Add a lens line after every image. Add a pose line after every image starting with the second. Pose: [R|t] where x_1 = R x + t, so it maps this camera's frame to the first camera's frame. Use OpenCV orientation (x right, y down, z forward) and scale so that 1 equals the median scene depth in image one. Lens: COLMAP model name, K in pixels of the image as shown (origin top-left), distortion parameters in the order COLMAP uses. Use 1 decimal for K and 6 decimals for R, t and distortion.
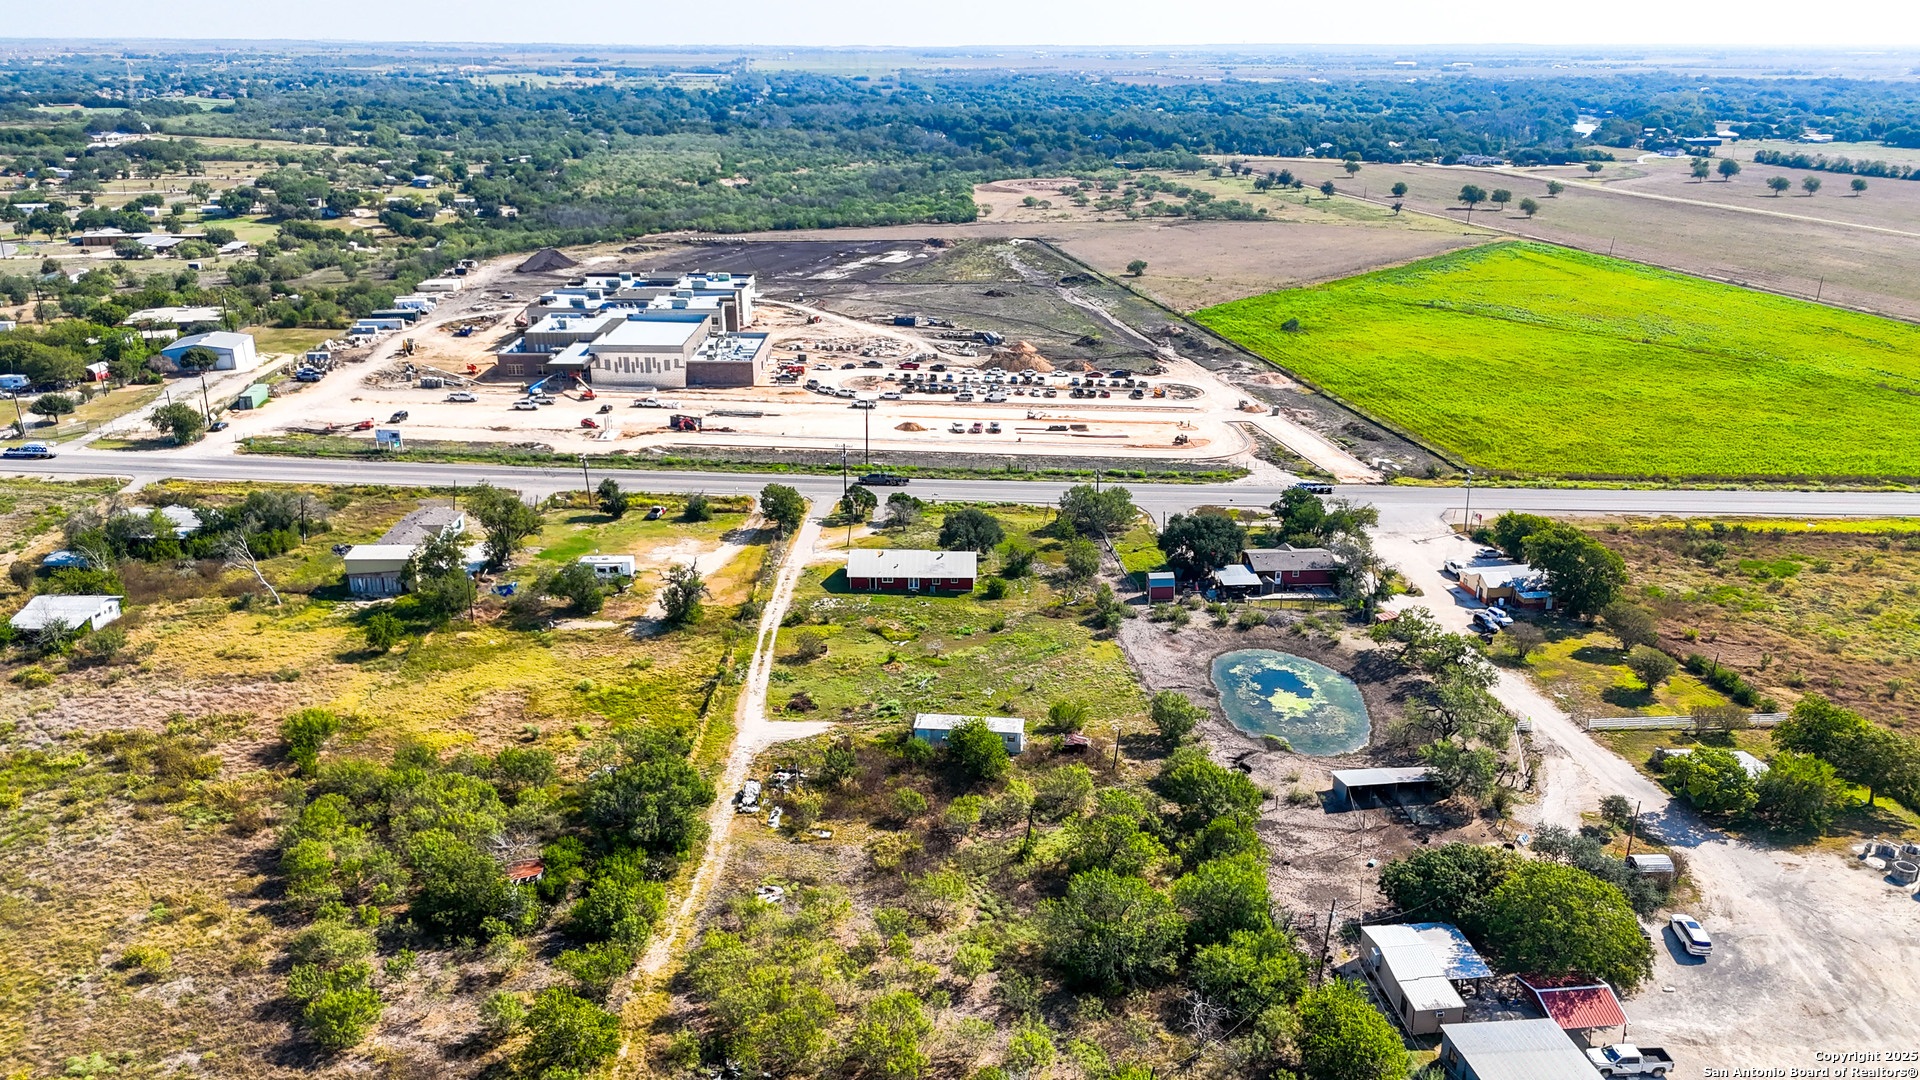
lens RADIAL K [[1409.1, 0, 965.6], [0, 1409.1, 541.2], [0, 0, 1]] dist [0.071856, -0.070167]
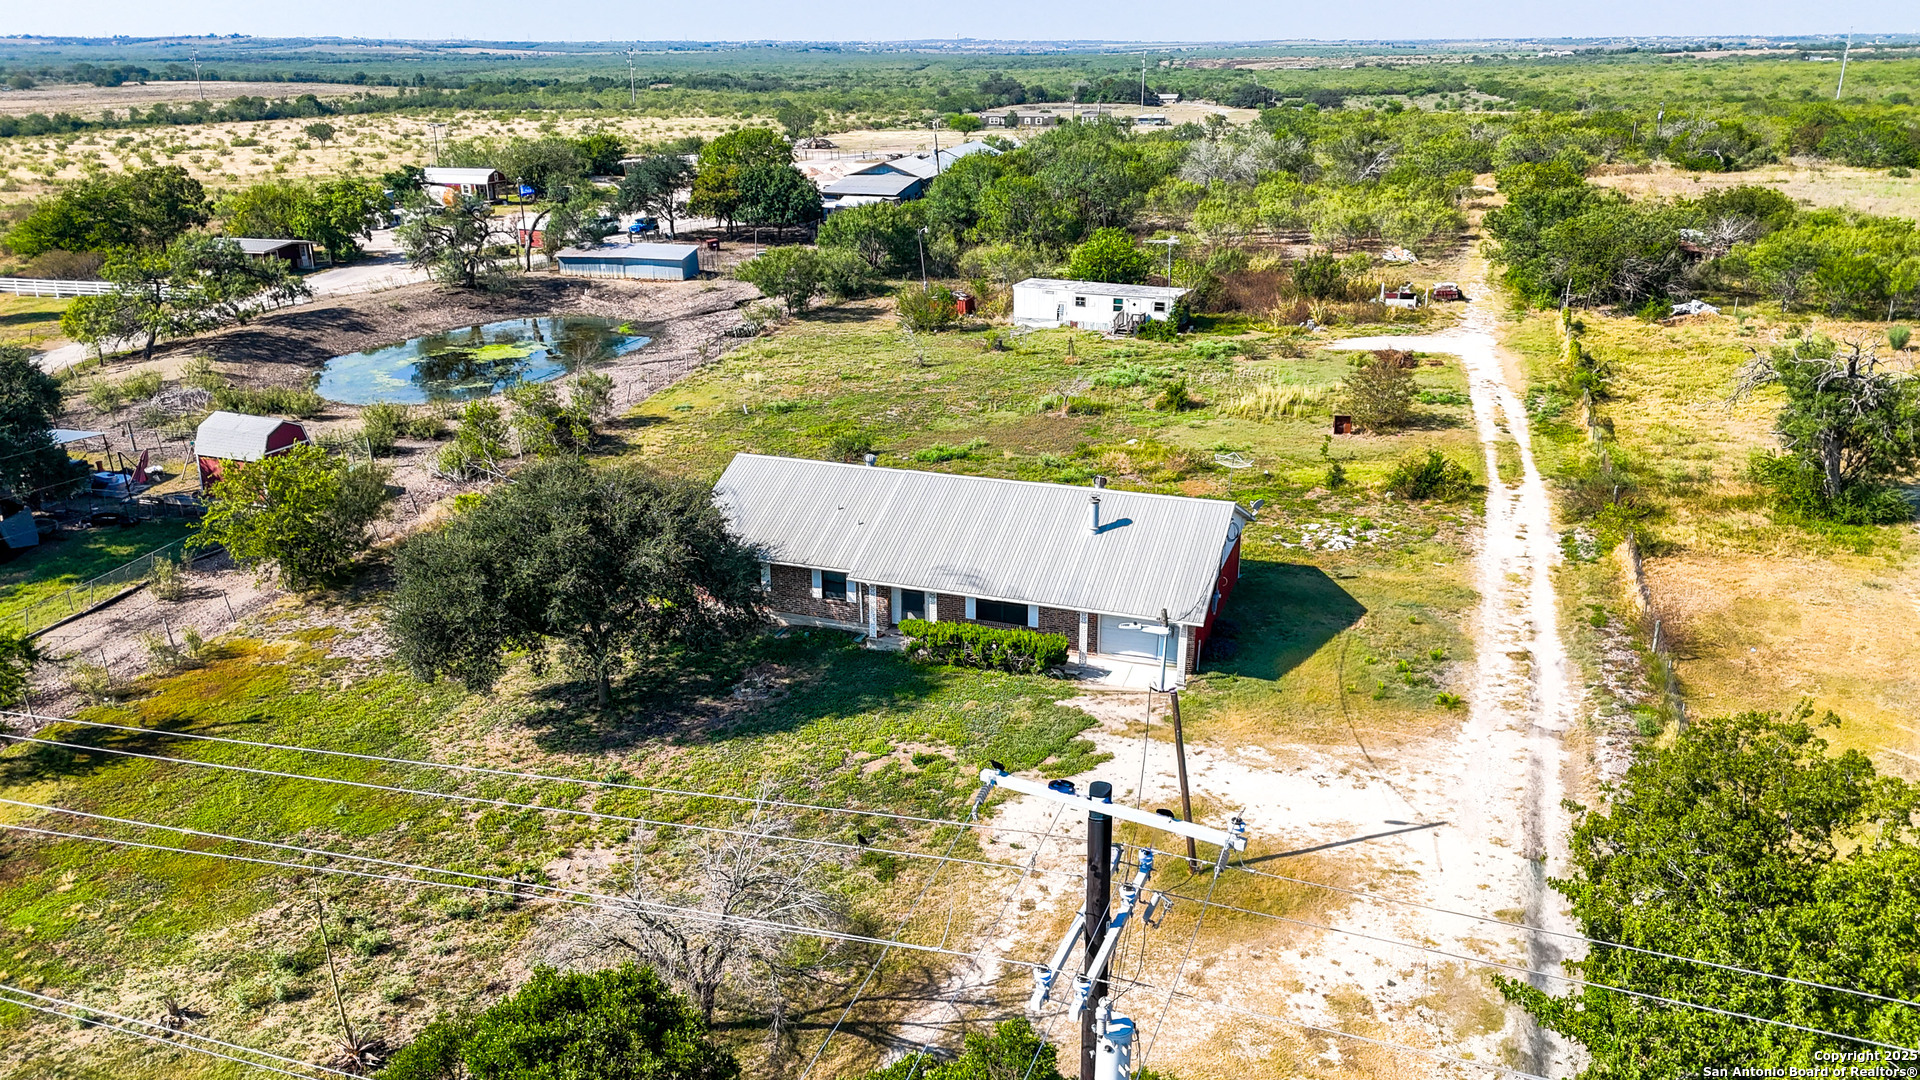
lens RADIAL K [[1409.1, 0, 967.6], [0, 1409.1, 543.1], [0, 0, 1]] dist [0.071856, -0.070167]
pose [[-0.946015, -0.115562, 0.302821, -0.103814], [0.100933, 0.782793, 0.614042, -0.125730], [-0.308005, 0.611458, -0.728870, 1.115954]]
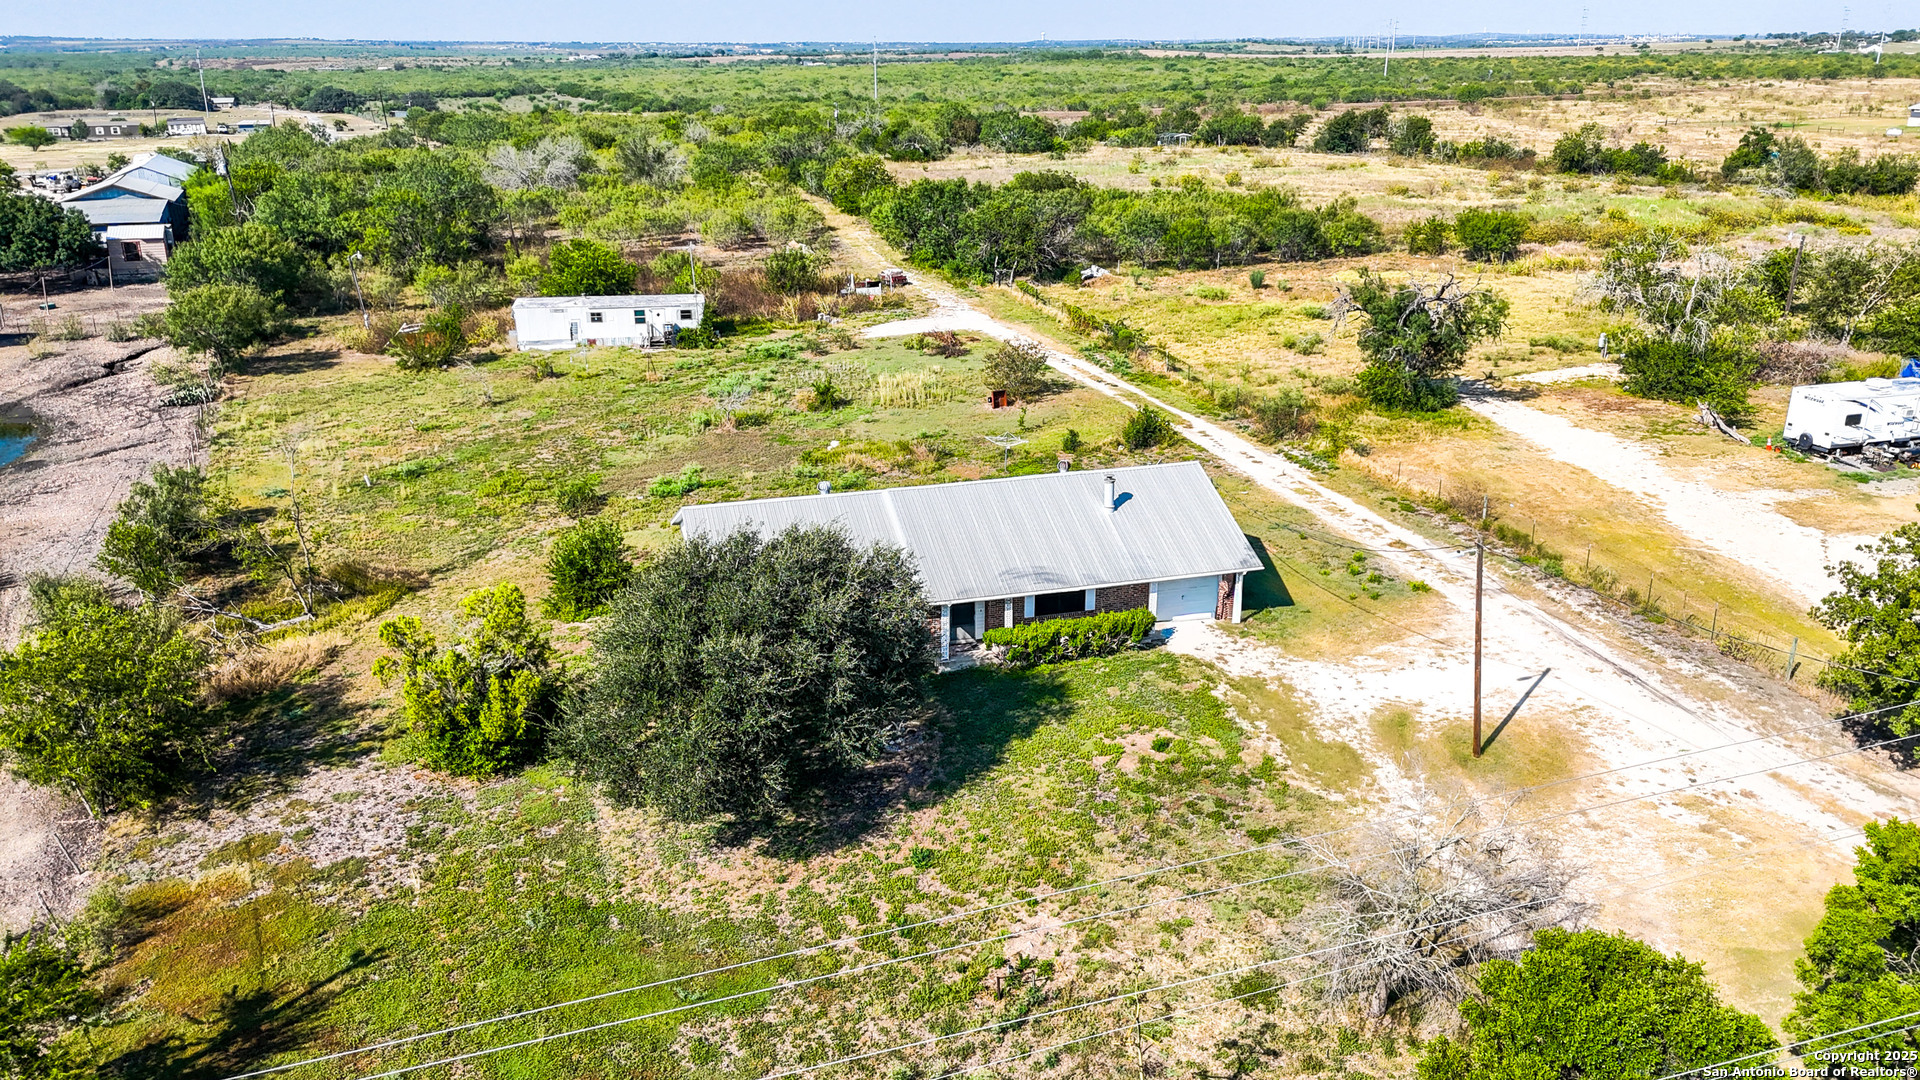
lens RADIAL K [[1409.1, 0, 967.3], [0, 1409.1, 547.0], [0, 0, 1]] dist [0.071856, -0.070167]
pose [[-0.954289, 0.090438, -0.284873, 0.029411], [-0.108598, 0.783064, 0.612387, -0.124426], [0.278457, 0.615331, -0.737448, 1.116288]]
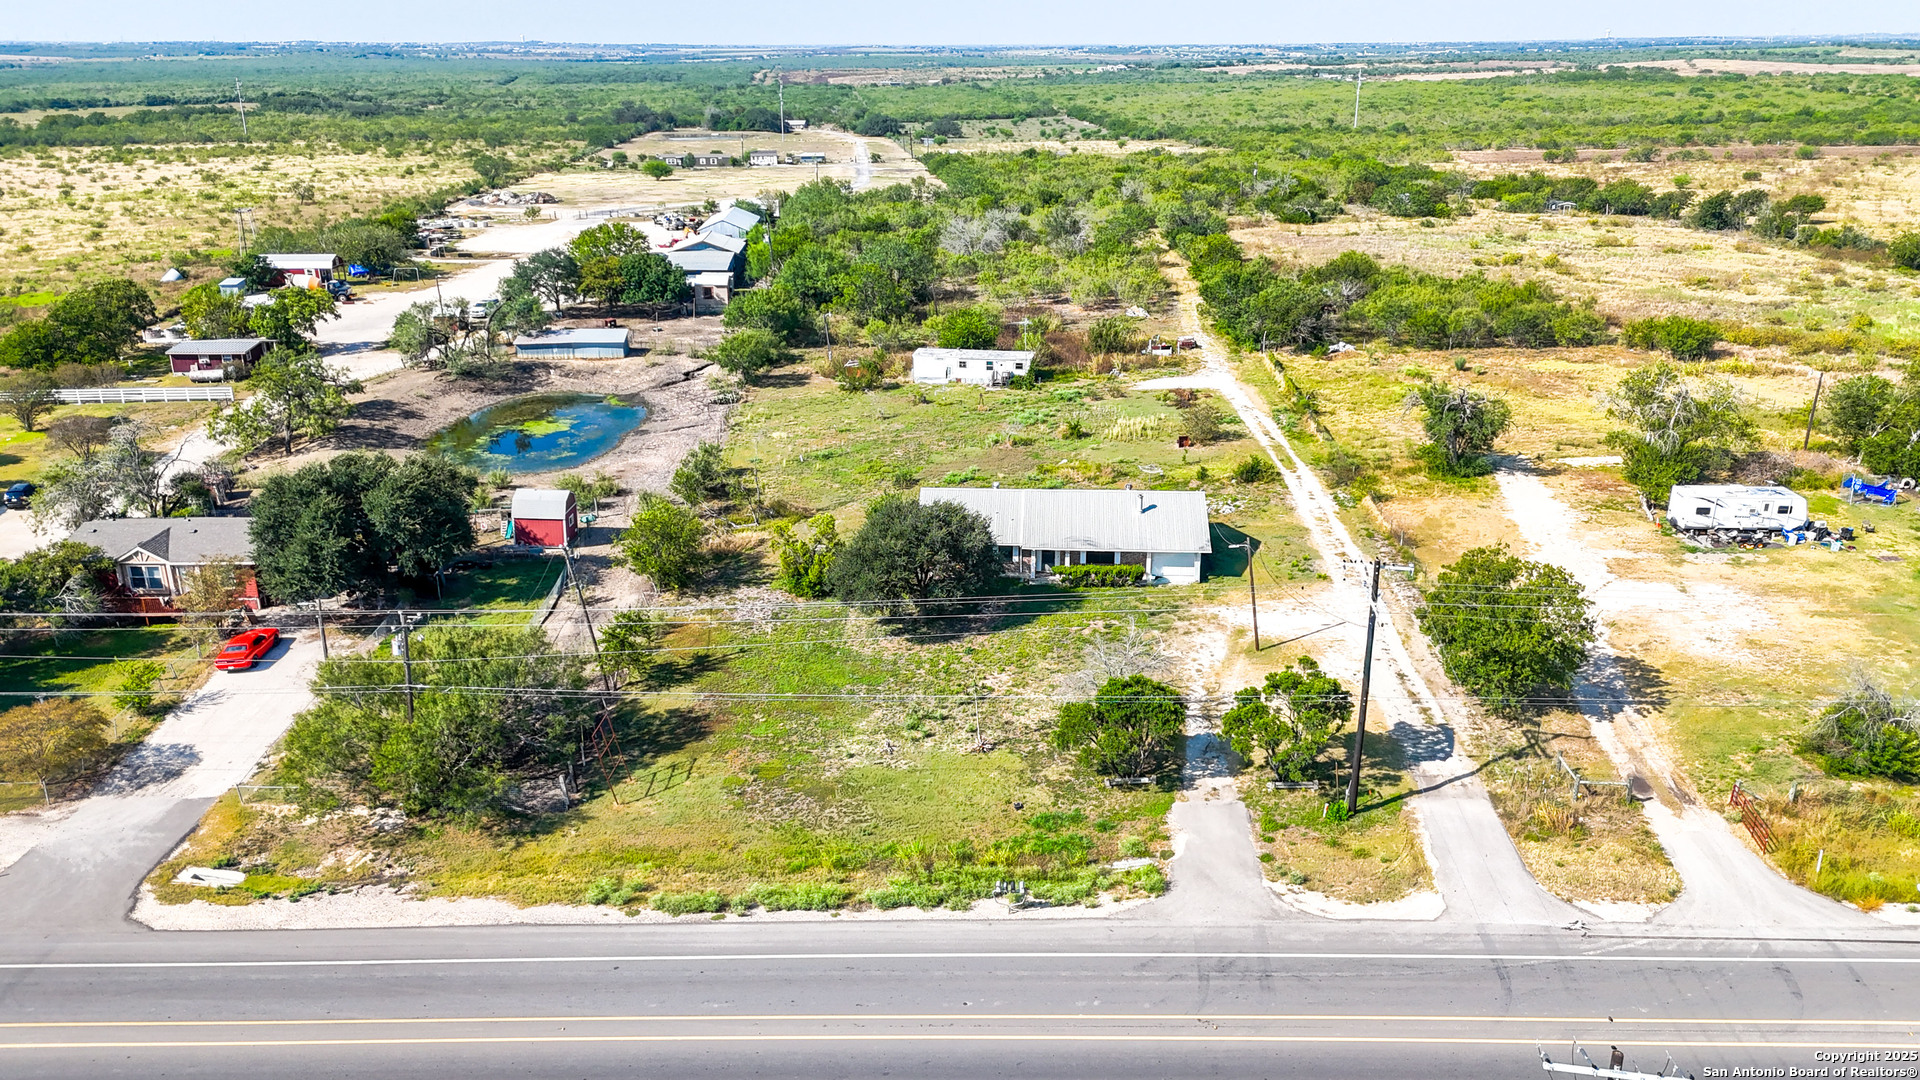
lens RADIAL K [[1409.1, 0, 962.4], [0, 1409.1, 539.4], [0, 0, 1]] dist [0.071856, -0.070167]
pose [[-0.998645, -0.024313, 0.046005, -0.023766], [0.009830, 0.780063, 0.625623, -0.249825], [-0.051098, 0.625228, -0.778768, 1.286520]]
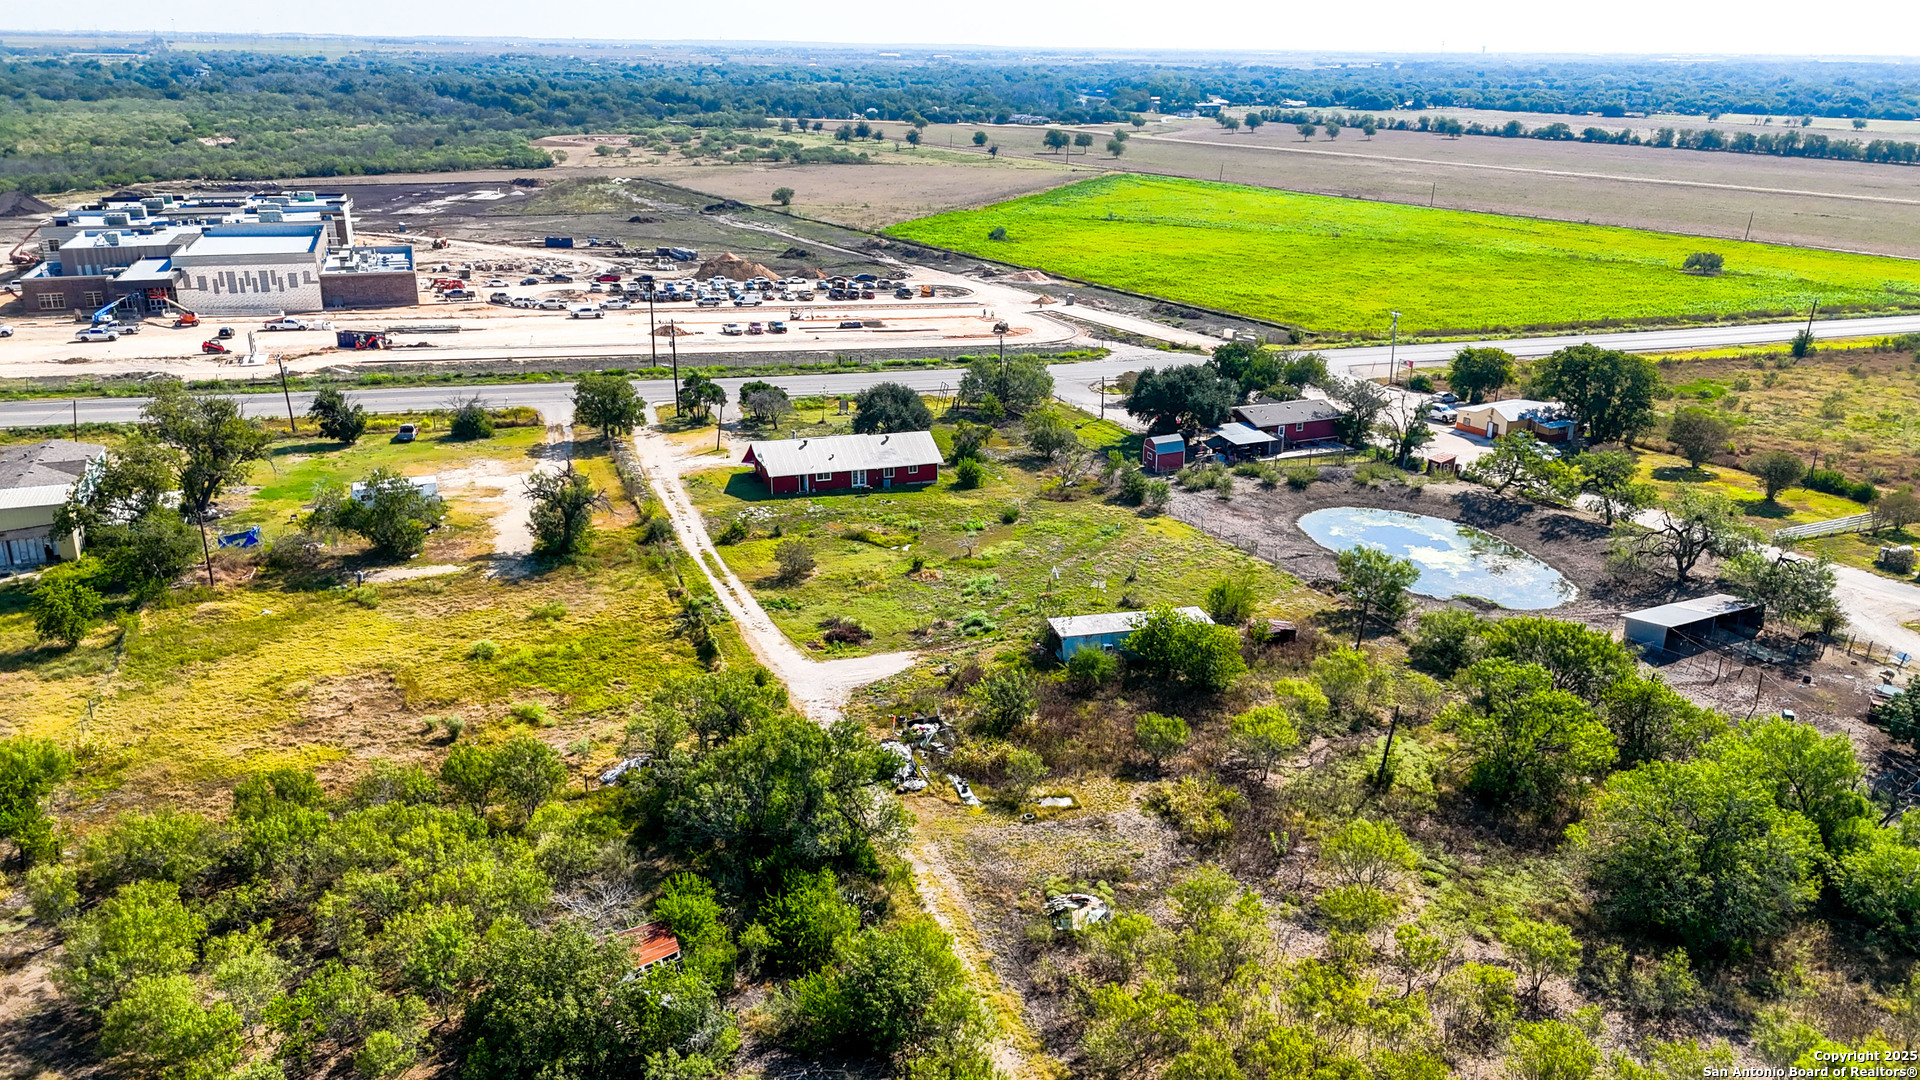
lens RADIAL K [[1409.1, 0, 963.9], [0, 1409.1, 556.5], [0, 0, 1]] dist [0.071856, -0.070167]
pose [[0.940612, -0.107977, 0.321854, -0.206451], [0.104722, 0.994122, 0.027464, 0.051611], [-0.322927, 0.007872, 0.946391, 0.278955]]
